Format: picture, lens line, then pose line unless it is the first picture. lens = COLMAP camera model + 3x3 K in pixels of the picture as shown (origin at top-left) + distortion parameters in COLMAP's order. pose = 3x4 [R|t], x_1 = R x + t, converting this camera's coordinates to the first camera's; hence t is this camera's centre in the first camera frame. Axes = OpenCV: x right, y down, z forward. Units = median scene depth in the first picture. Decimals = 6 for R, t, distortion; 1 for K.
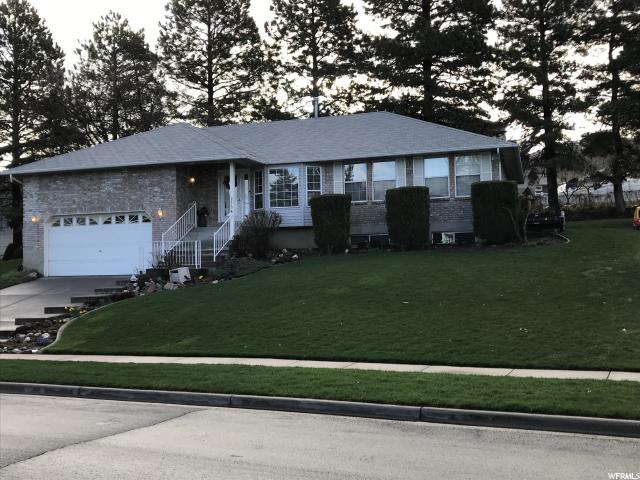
lens RADIAL K [[688.8, 0, 320.0], [0, 688.8, 240.0], [0, 0, 1]] dist [0.074209, -0.000736]
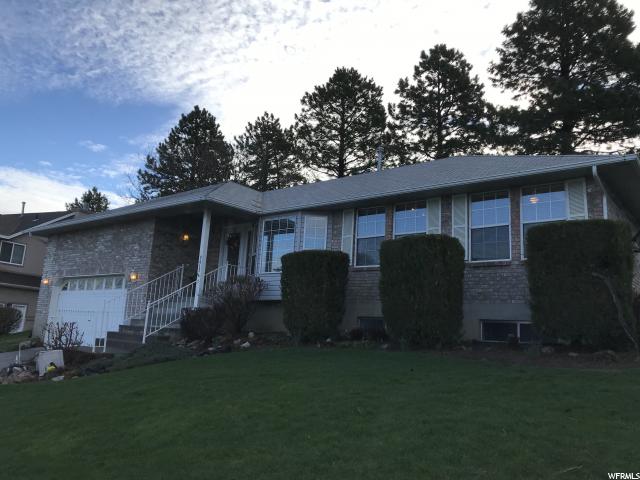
lens RADIAL K [[529.5, 0, 320.0], [0, 529.5, 240.0], [0, 0, 1]] dist [0.037786, -0.002131]
pose [[0.934159, 0.004005, -0.356834, 0.182674], [-0.058278, 0.988225, -0.141477, -0.005805], [0.352065, 0.152958, 0.923393, 0.491254]]
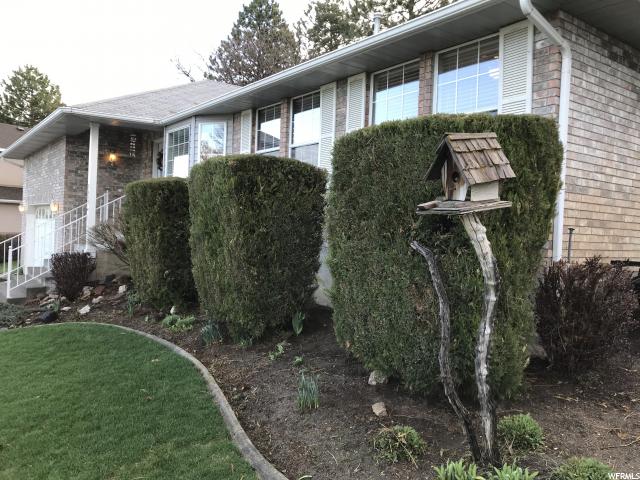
lens RADIAL K [[524.4, 0, 320.0], [0, 524.4, 240.0], [0, 0, 1]] dist [-0.004480, 0.001201]
pose [[0.815503, 0.061881, -0.575435, 0.276721], [-0.025854, 0.997170, 0.070592, -0.048932], [0.578175, -0.042691, 0.814795, 0.711205]]
